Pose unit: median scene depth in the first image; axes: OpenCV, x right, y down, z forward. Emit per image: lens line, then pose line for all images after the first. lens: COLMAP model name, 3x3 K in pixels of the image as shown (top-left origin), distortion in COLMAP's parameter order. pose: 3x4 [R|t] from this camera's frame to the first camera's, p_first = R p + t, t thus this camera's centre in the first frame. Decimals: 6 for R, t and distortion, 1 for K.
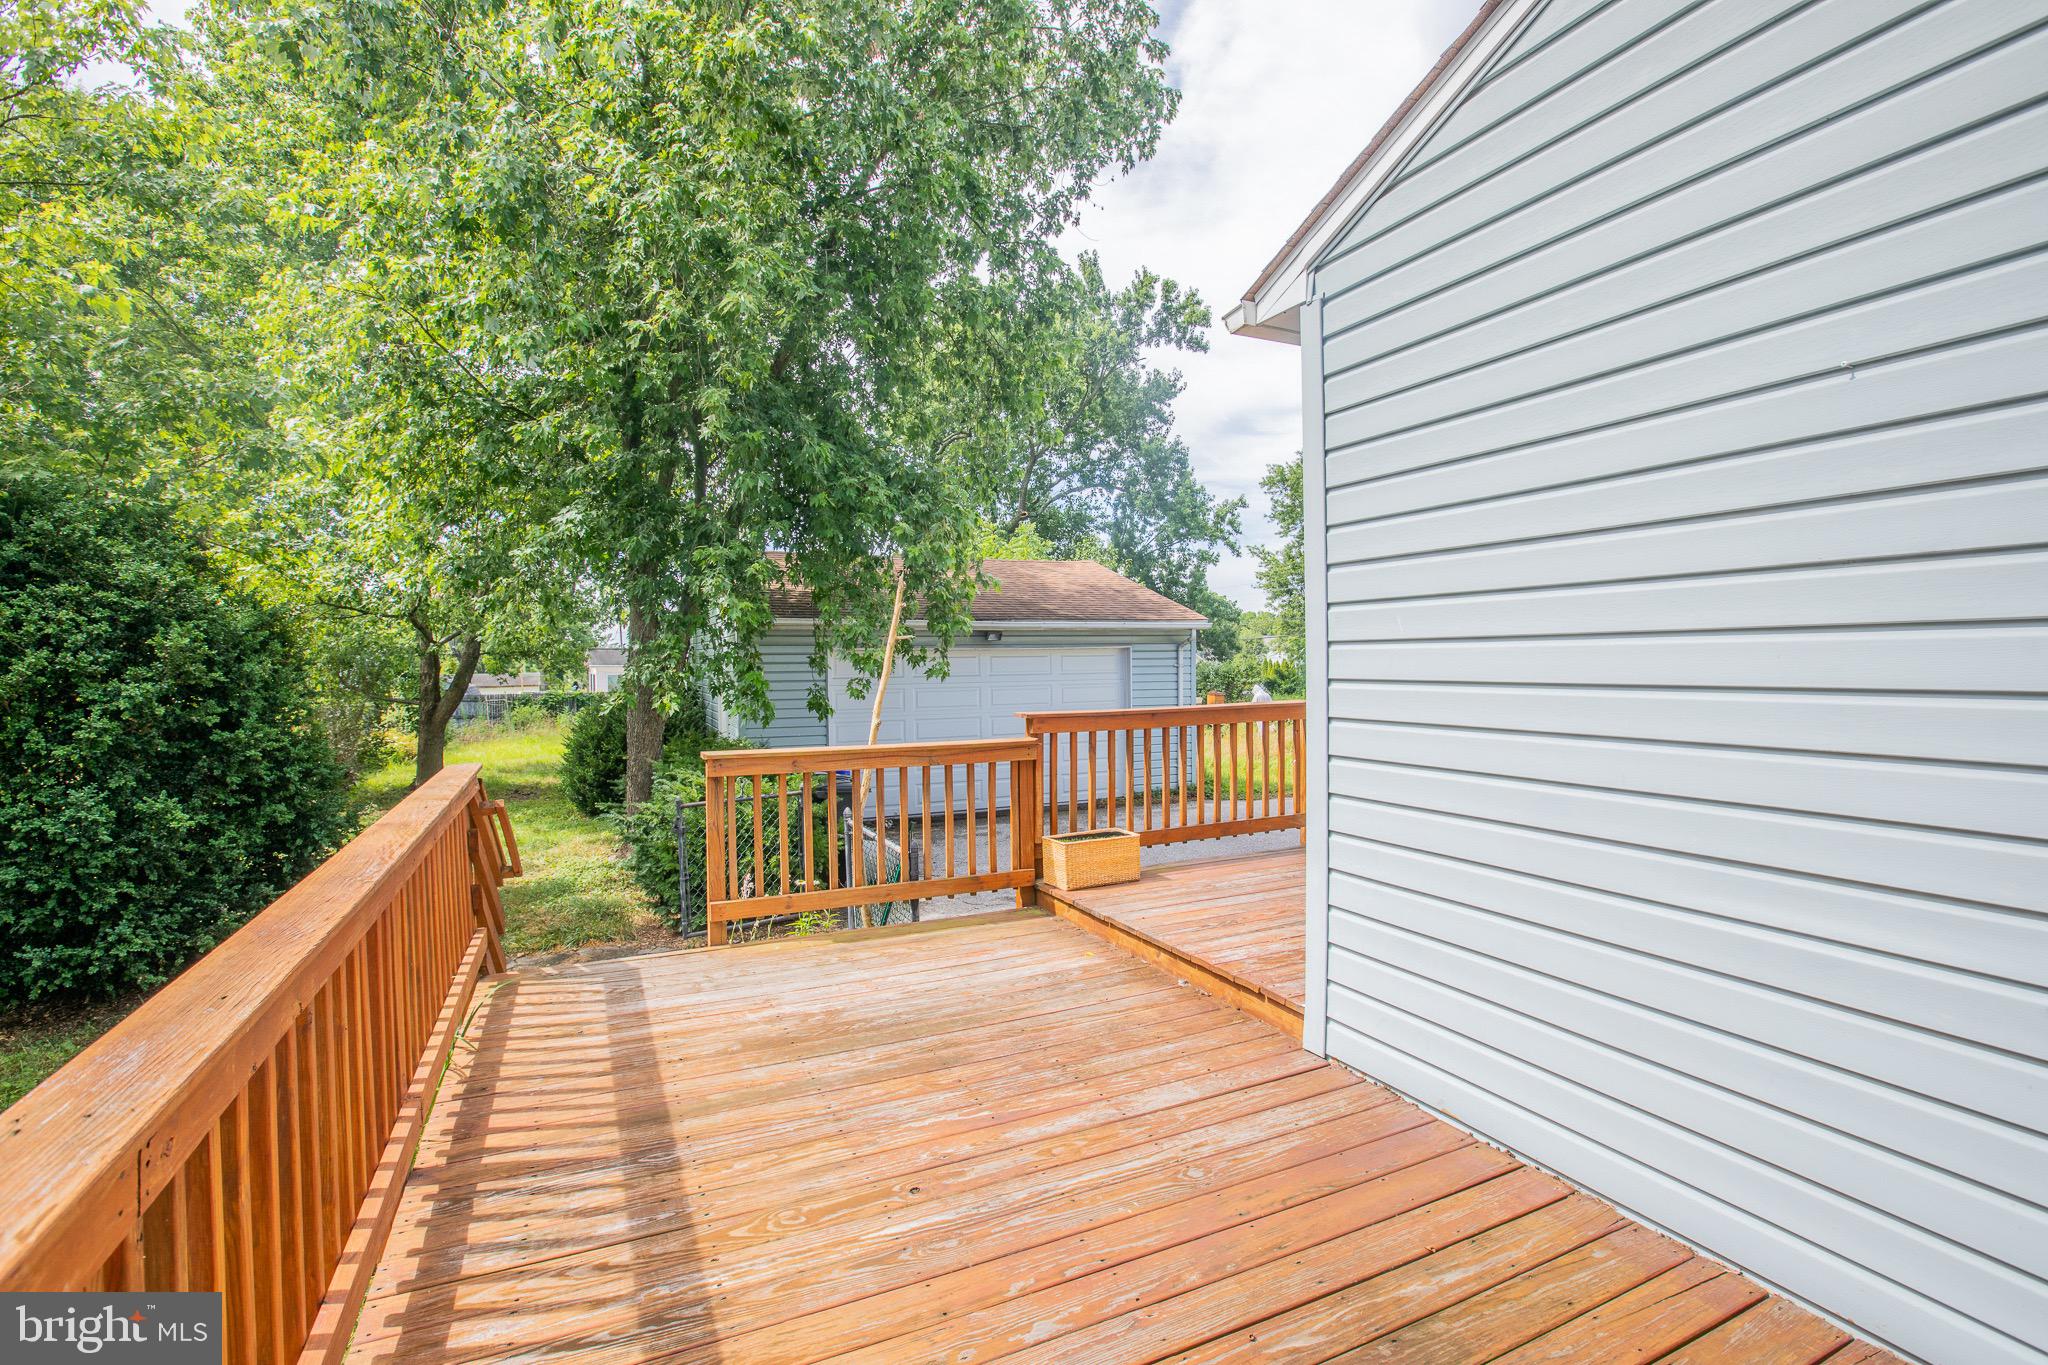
lens RADIAL K [[950.7, 0, 1020.9], [0, 950.7, 673.6], [0, 0, 1]] dist [-0.048486, 0.020768]
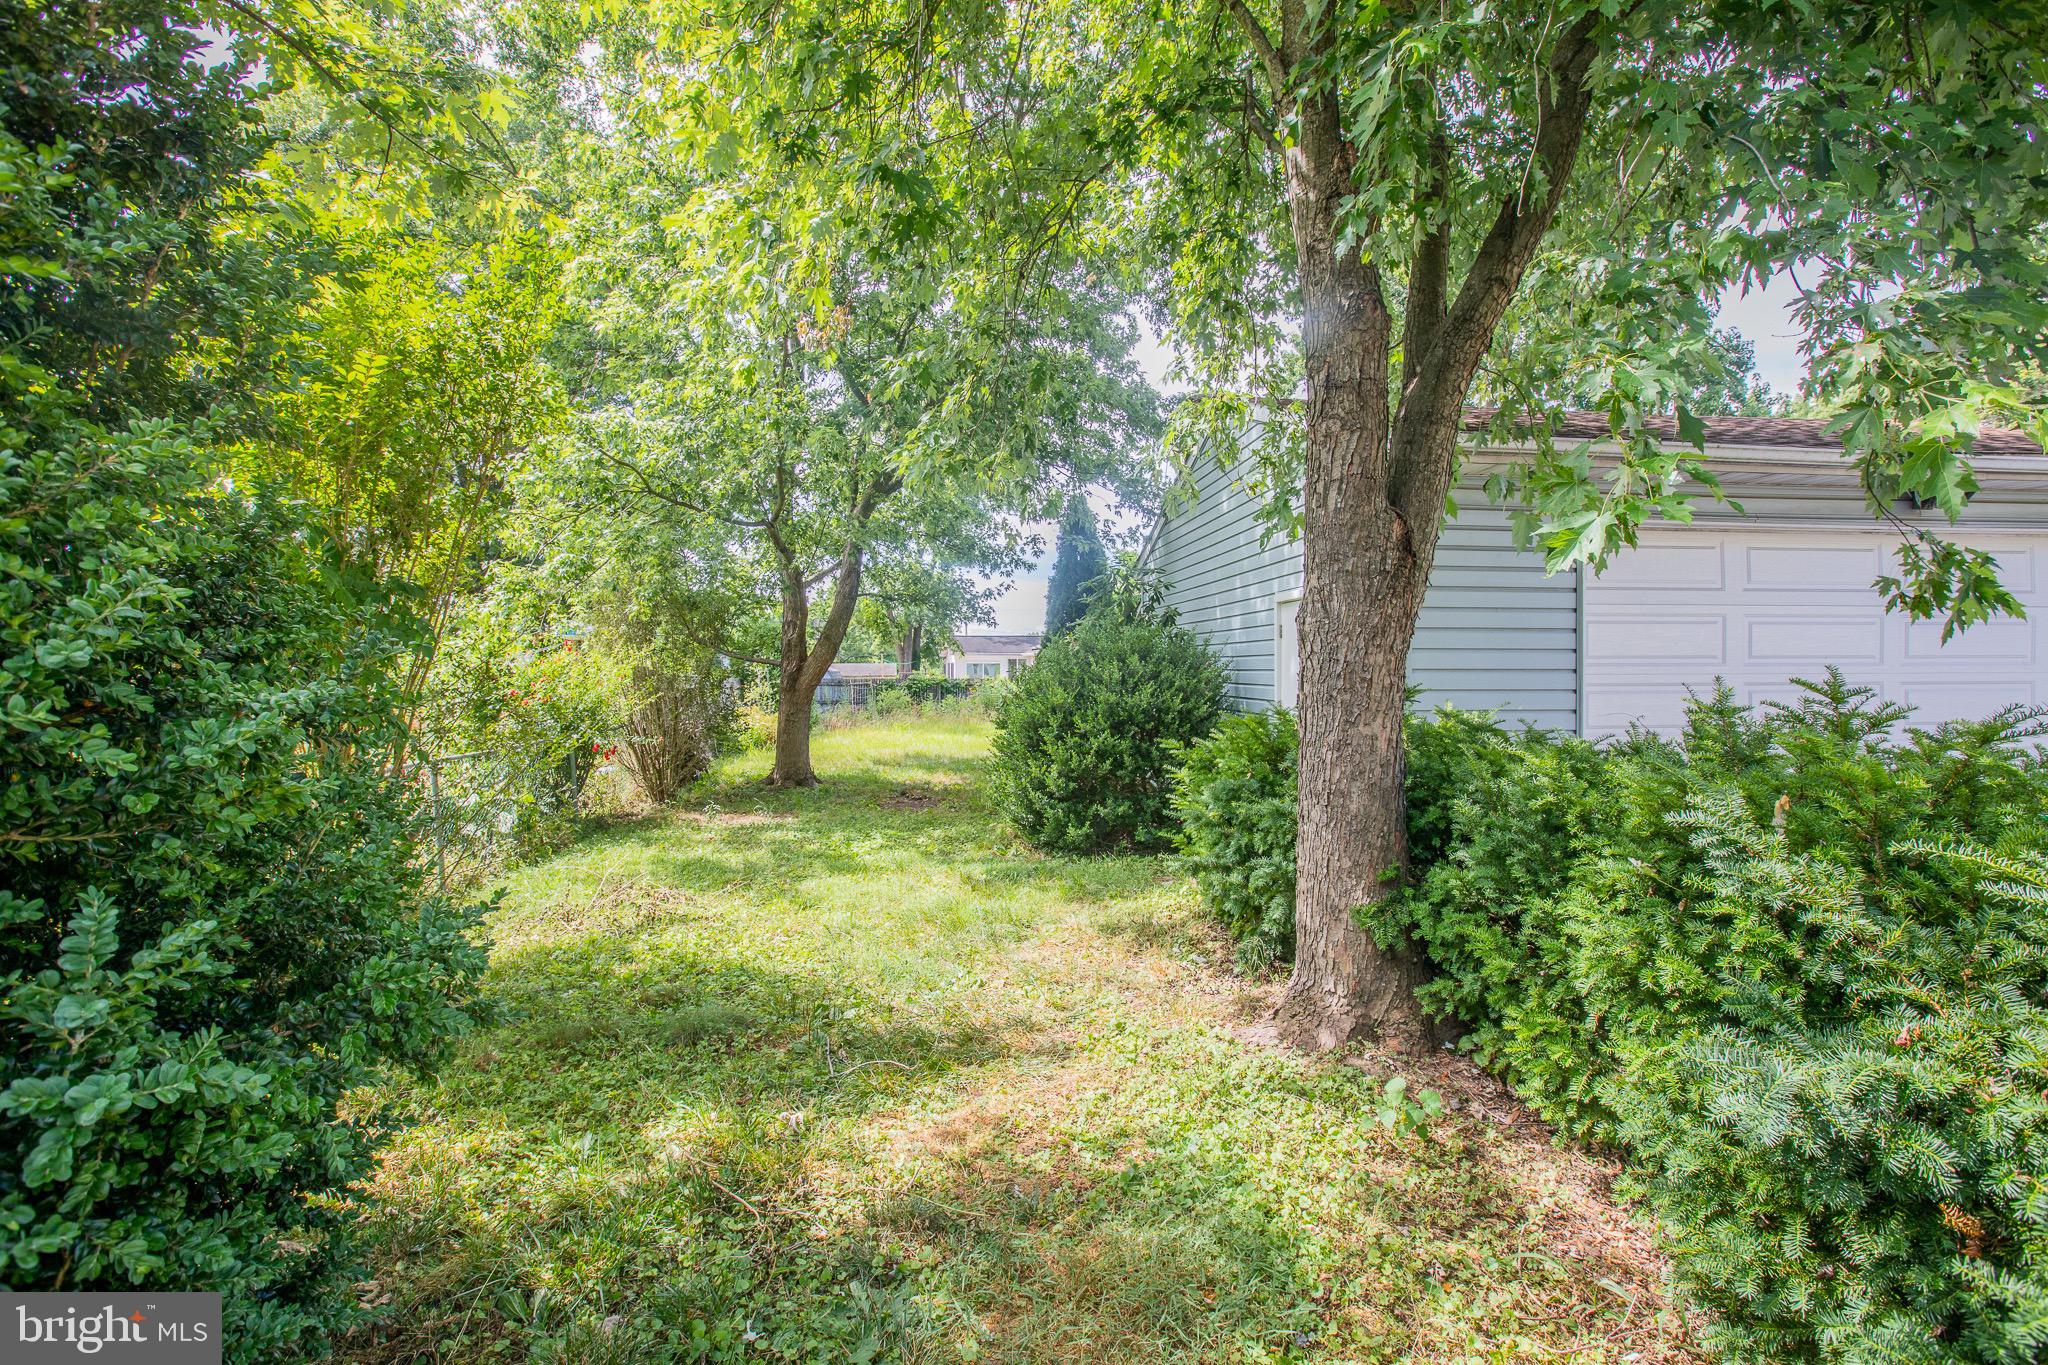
lens RADIAL K [[950.7, 0, 1020.9], [0, 950.7, 673.6], [0, 0, 1]] dist [-0.048486, 0.020768]
pose [[0.945208, 0.020599, -0.325818, -0.217316], [-0.024009, 0.999691, -0.006447, 0.038253], [0.325585, 0.013917, 0.945410, 0.349434]]
